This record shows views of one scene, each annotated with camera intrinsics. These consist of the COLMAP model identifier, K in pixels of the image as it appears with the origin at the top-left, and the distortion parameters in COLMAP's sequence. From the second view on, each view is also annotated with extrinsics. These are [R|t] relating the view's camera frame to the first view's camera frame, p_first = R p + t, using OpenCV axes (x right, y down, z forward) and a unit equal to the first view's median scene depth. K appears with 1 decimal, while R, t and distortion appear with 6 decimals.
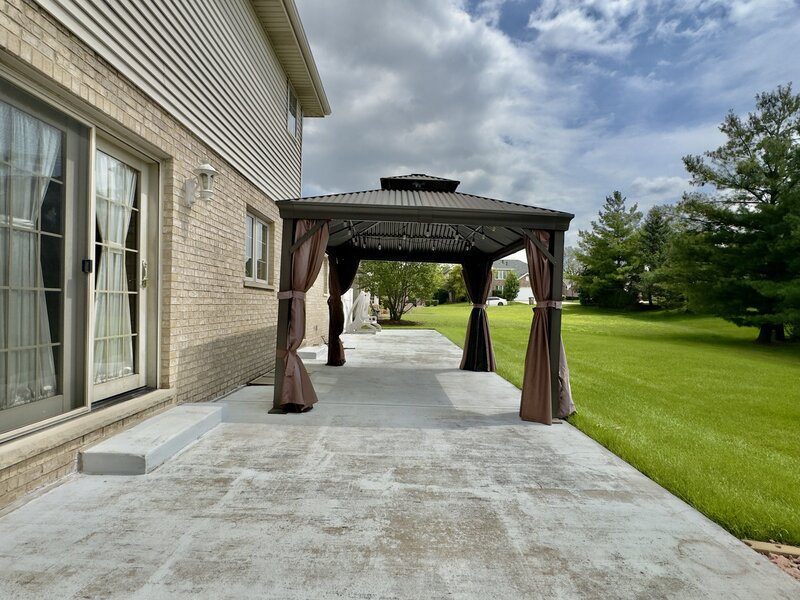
lens RADIAL K [[401.3, 0, 398.2], [0, 401.3, 302.3], [0, 0, 1]] dist [-0.001471, -0.000132]
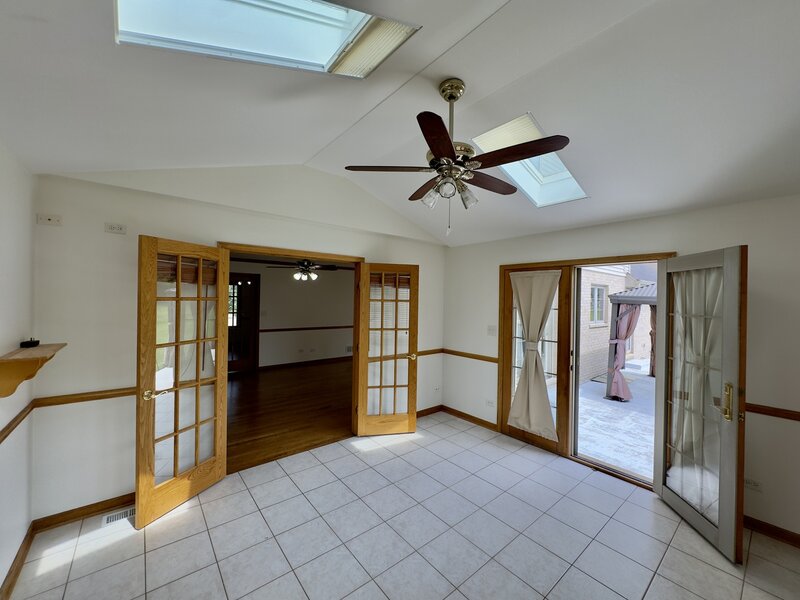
lens RADIAL K [[320.1, 0, 399.8], [0, 320.1, 301.4], [0, 0, 1]] dist [-0.000435, -0.000022]
pose [[0.632325, 0.007390, -0.774668, 0.290880], [-0.001886, 0.999966, 0.008000, -0.237220], [0.774701, -0.003597, 0.632317, -0.864965]]
